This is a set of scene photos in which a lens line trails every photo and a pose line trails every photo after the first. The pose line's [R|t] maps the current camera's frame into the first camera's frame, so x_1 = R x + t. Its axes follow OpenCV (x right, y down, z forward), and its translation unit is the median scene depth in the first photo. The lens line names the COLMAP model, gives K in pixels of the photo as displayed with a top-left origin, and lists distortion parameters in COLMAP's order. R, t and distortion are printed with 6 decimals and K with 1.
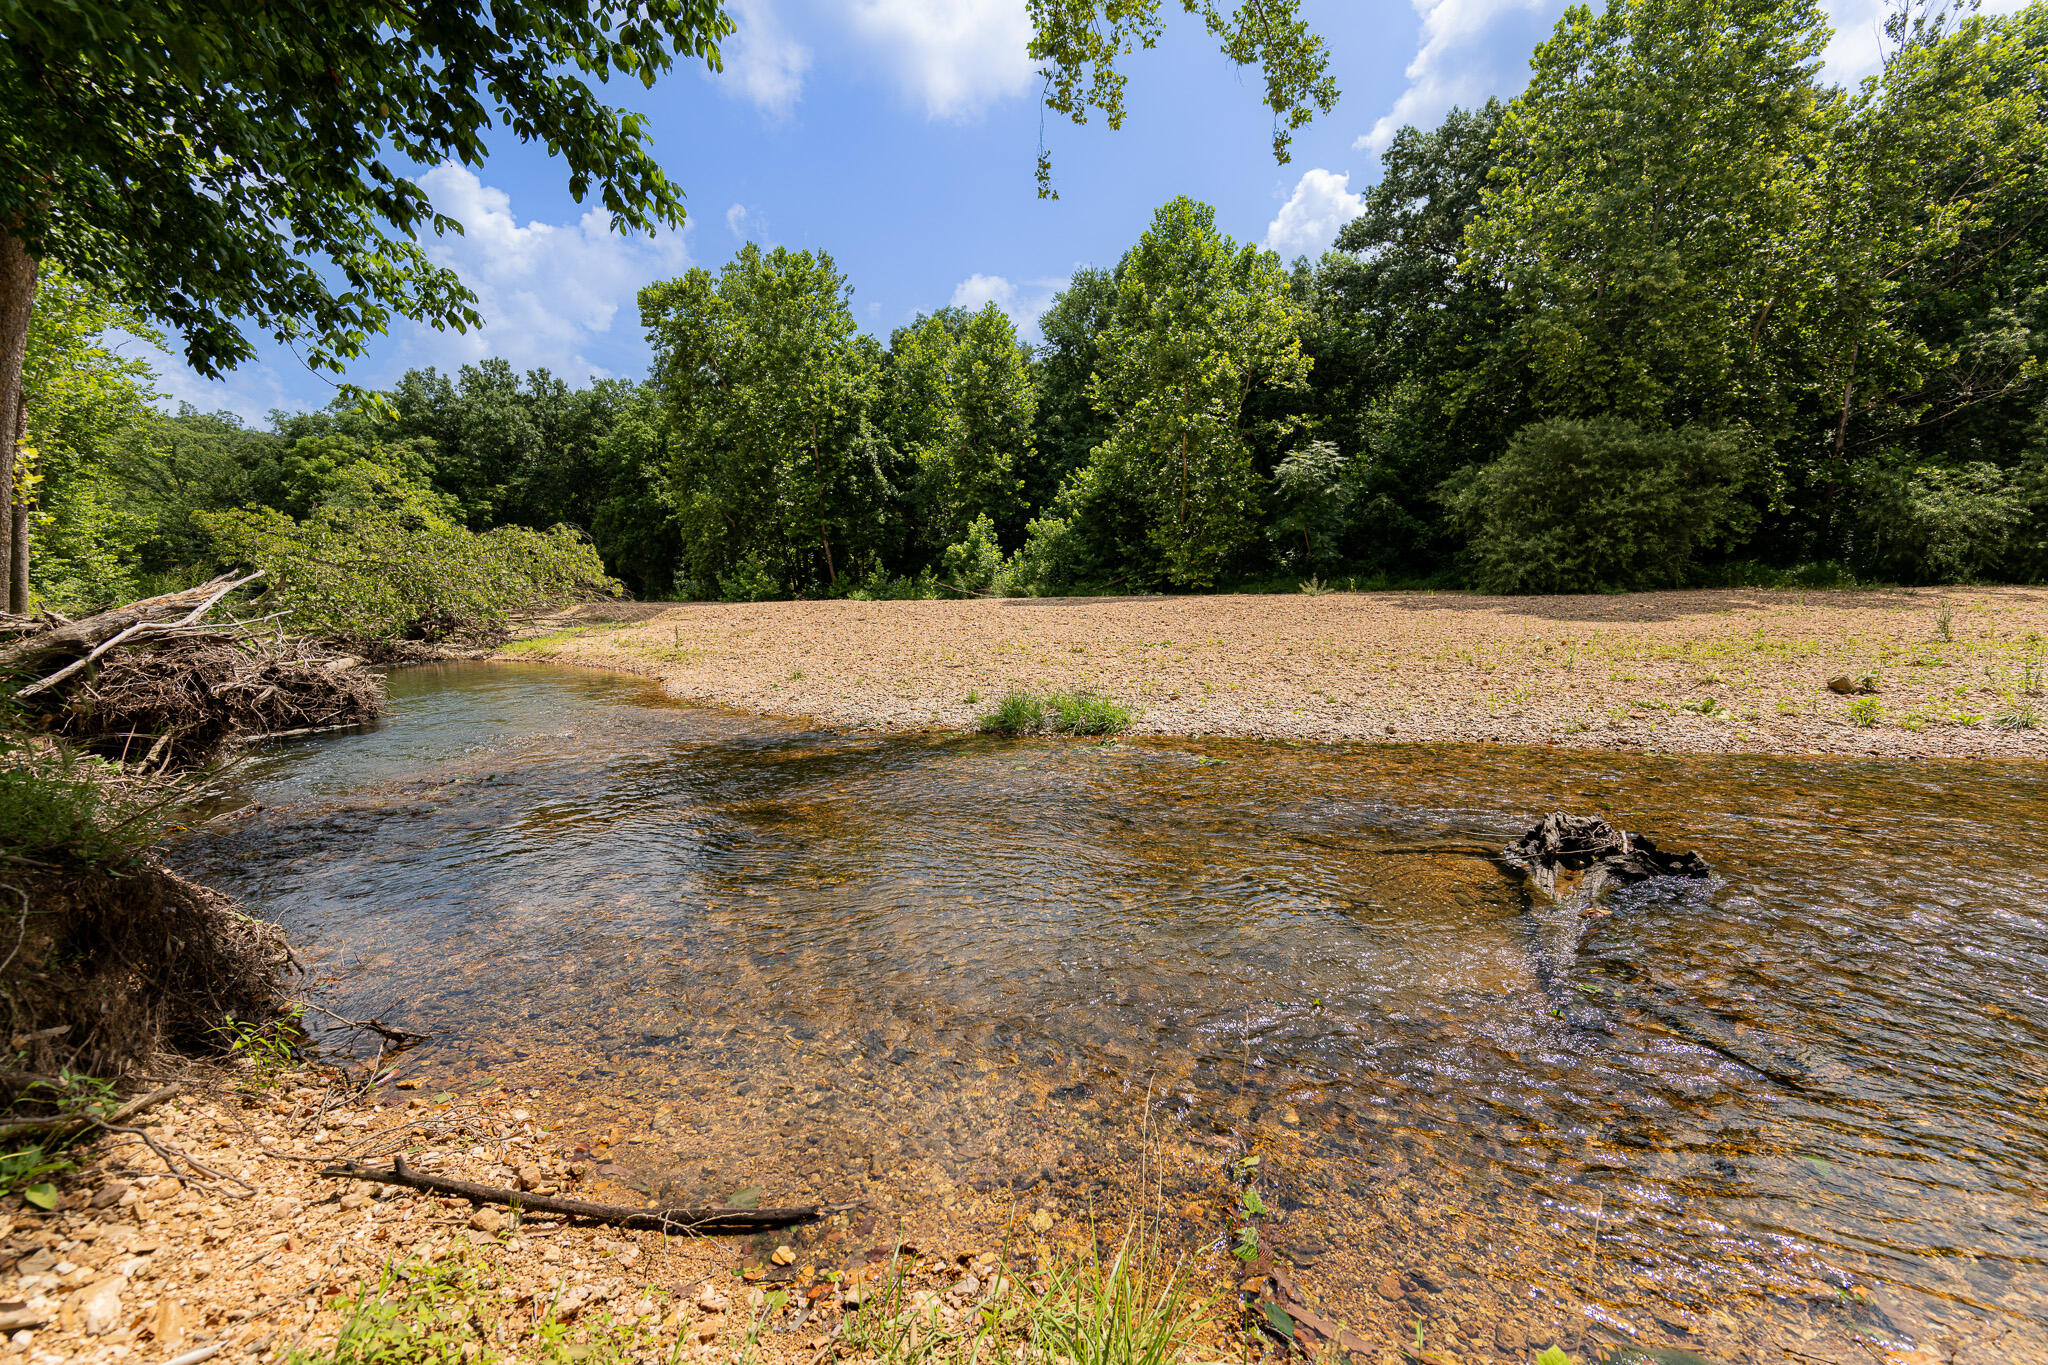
lens RADIAL K [[823.4, 0, 1028.1], [0, 823.4, 692.9], [0, 0, 1]] dist [-0.006423, 0.000571]
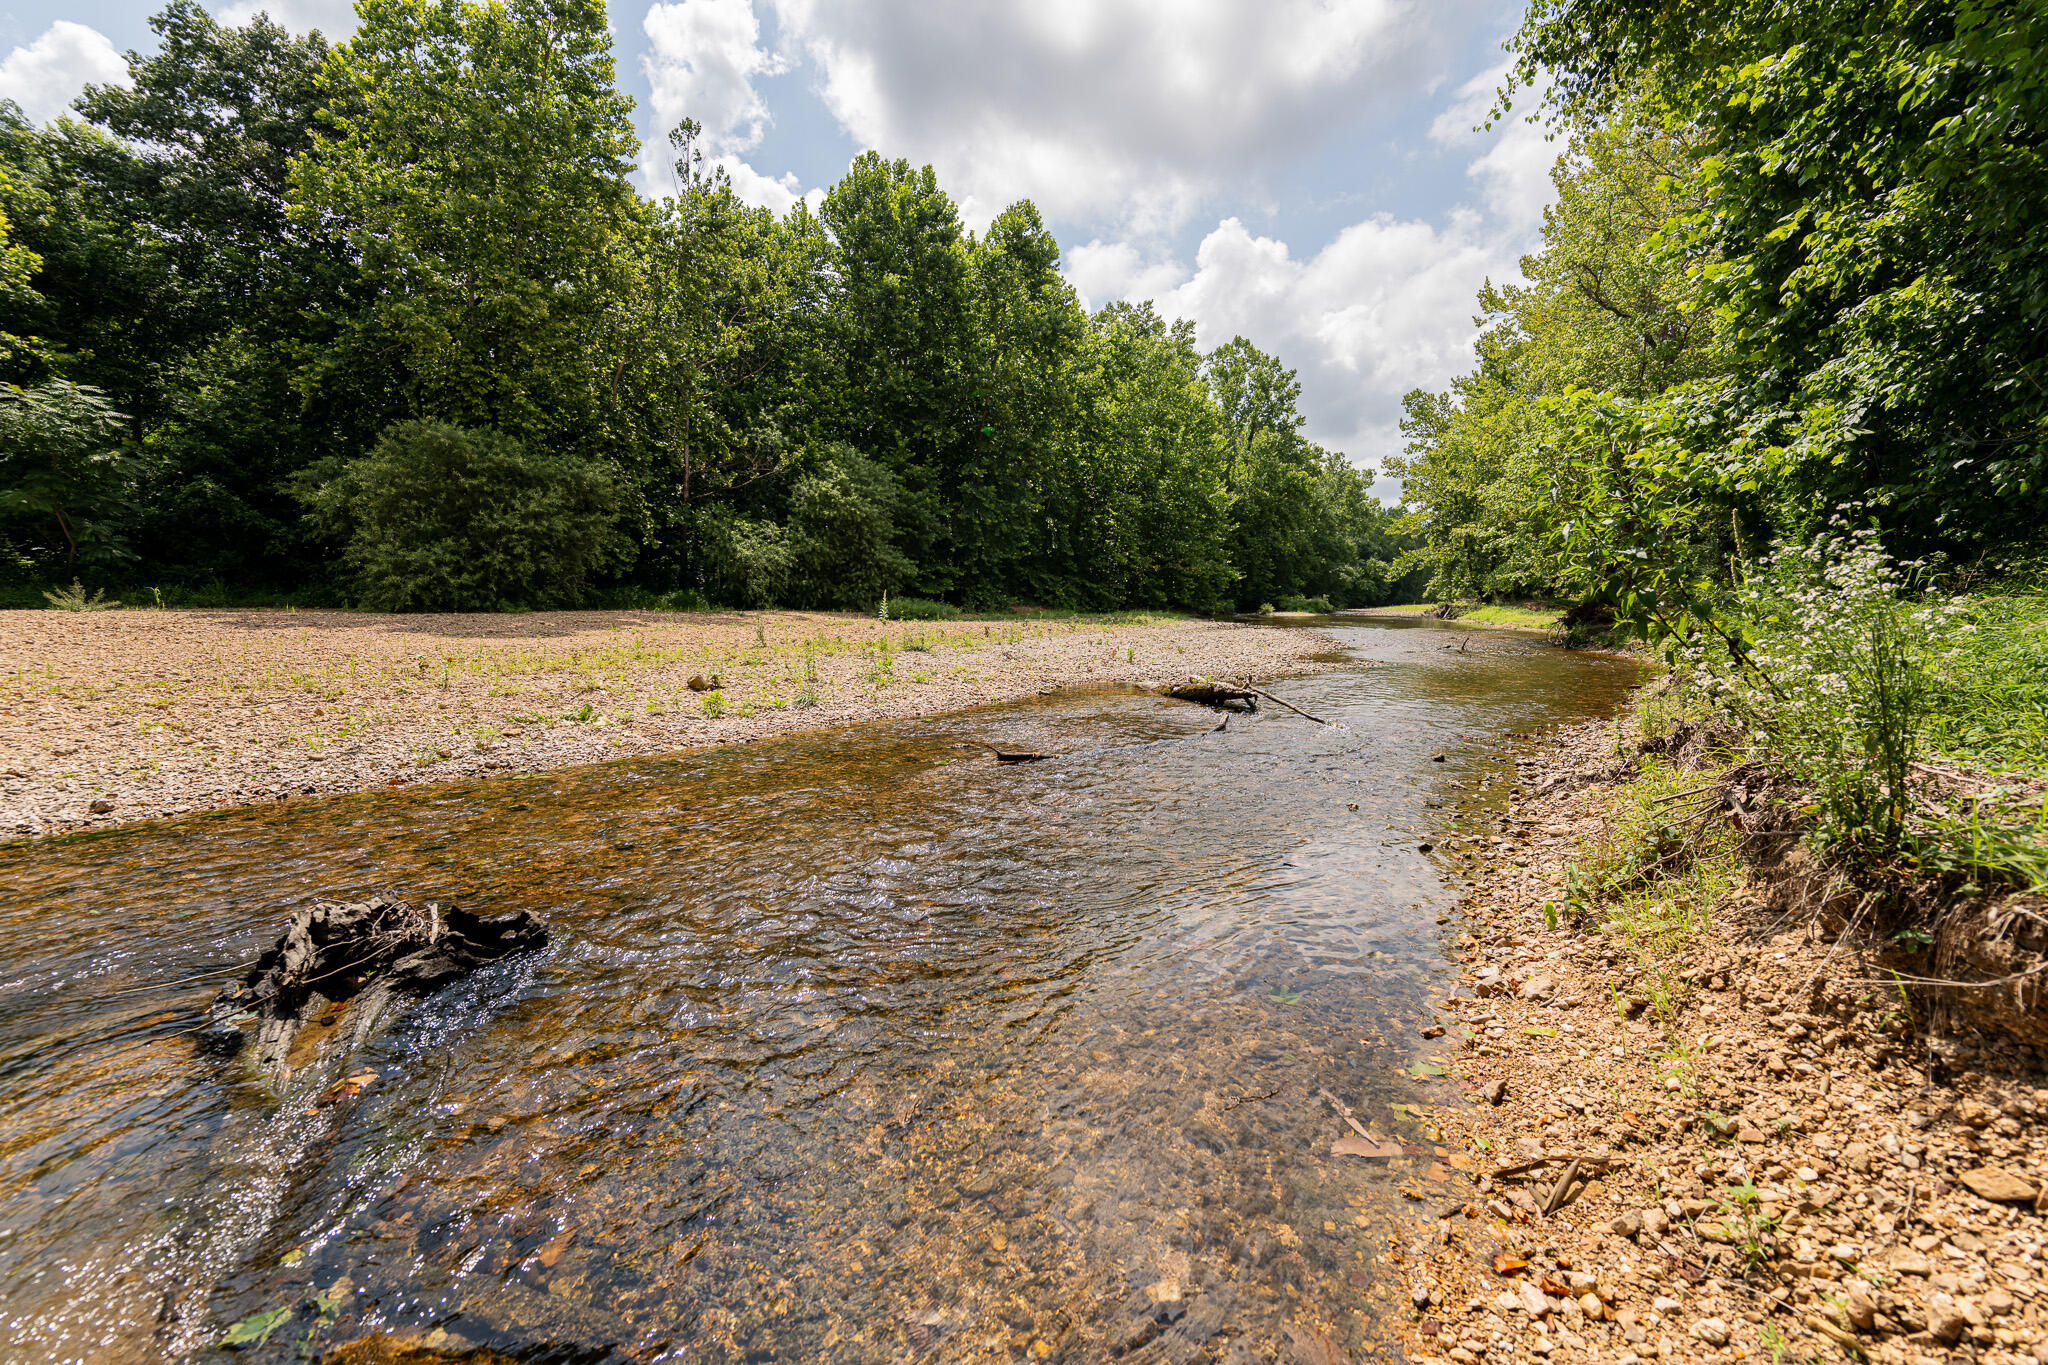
lens RADIAL K [[823.4, 0, 1022.0], [0, 823.4, 696.3], [0, 0, 1]] dist [-0.006423, 0.000571]
pose [[0.415692, -0.077617, 0.906188, 0.069408], [0.107090, 0.993598, 0.035979, 0.005725], [-0.903179, 0.082088, 0.421342, 0.057467]]
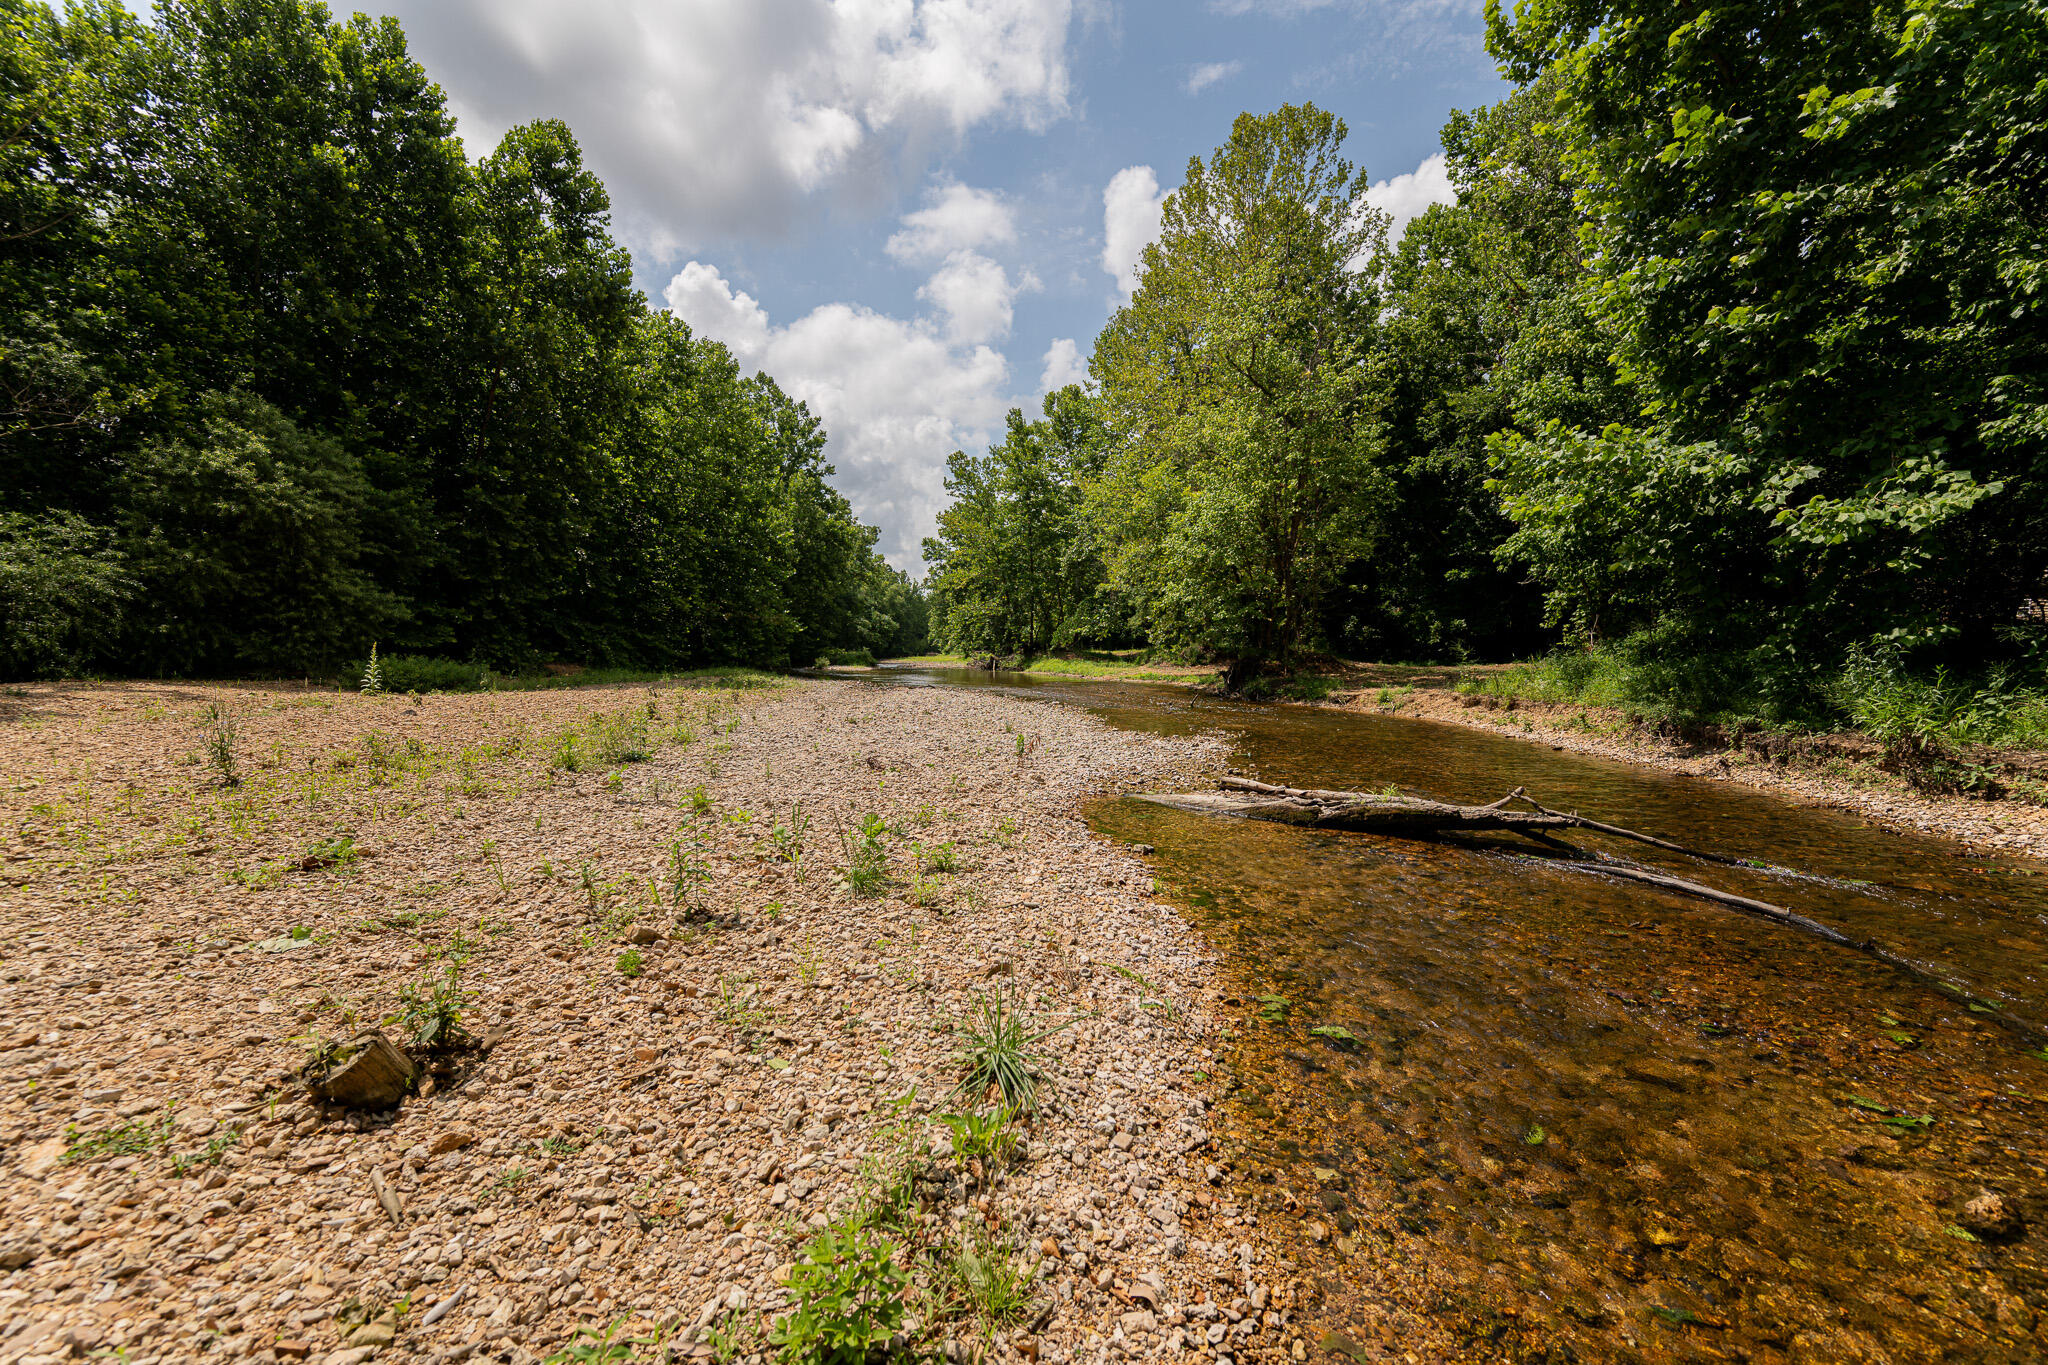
lens RADIAL K [[823.4, 0, 1030.8], [0, 823.4, 691.2], [0, 0, 1]] dist [-0.006423, 0.000571]
pose [[-0.200342, -0.019124, 0.979539, 0.286389], [0.137597, 0.989351, 0.047458, -0.042158], [-0.970016, 0.144290, -0.195577, 0.334750]]
